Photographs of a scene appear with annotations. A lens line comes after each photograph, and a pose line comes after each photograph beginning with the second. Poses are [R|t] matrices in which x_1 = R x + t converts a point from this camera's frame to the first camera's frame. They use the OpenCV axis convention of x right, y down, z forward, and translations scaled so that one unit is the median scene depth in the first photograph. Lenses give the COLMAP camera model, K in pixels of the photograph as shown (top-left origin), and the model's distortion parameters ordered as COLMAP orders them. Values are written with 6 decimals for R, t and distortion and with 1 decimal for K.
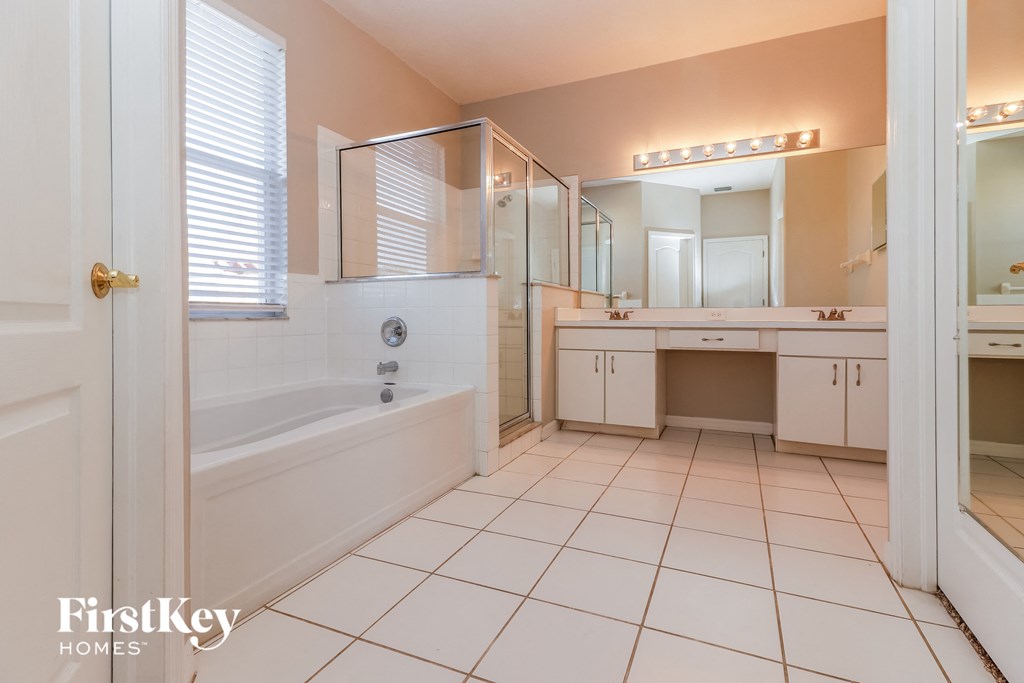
lens RADIAL K [[474.2, 0, 514.0], [0, 474.2, 331.3], [0, 0, 1]] dist [-0.000023, 0.000049]
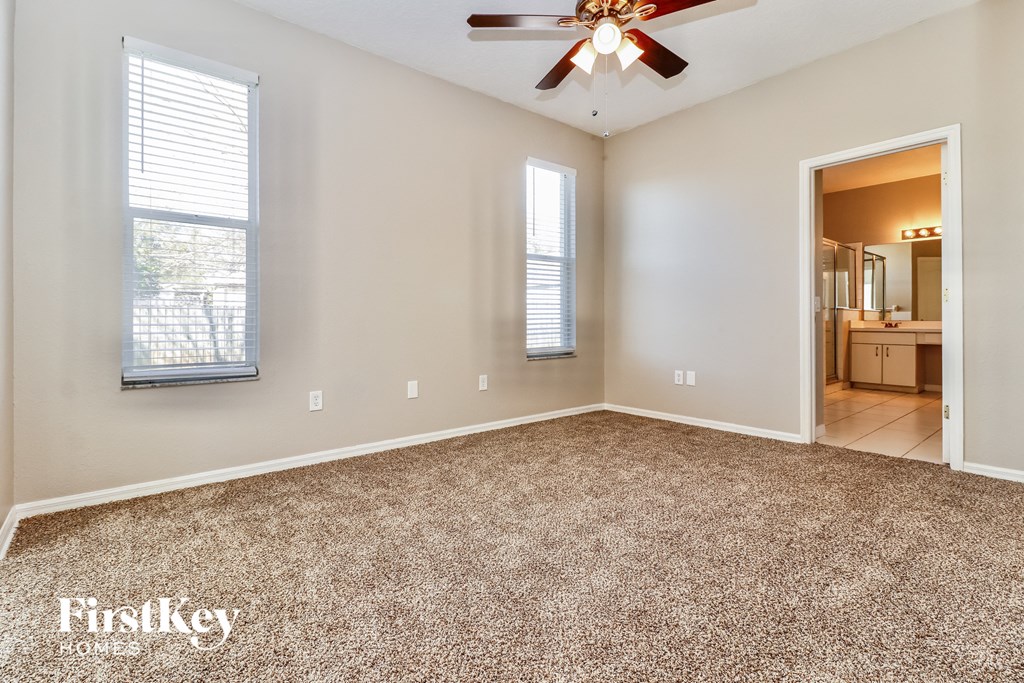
lens RADIAL K [[474.2, 0, 532.7], [0, 474.2, 328.4], [0, 0, 1]] dist [-0.000023, 0.000049]
pose [[0.911623, 0.006132, -0.410983, -0.268434], [-0.011394, 0.999881, -0.010354, 0.011922], [0.410870, 0.014122, 0.911584, -1.149192]]
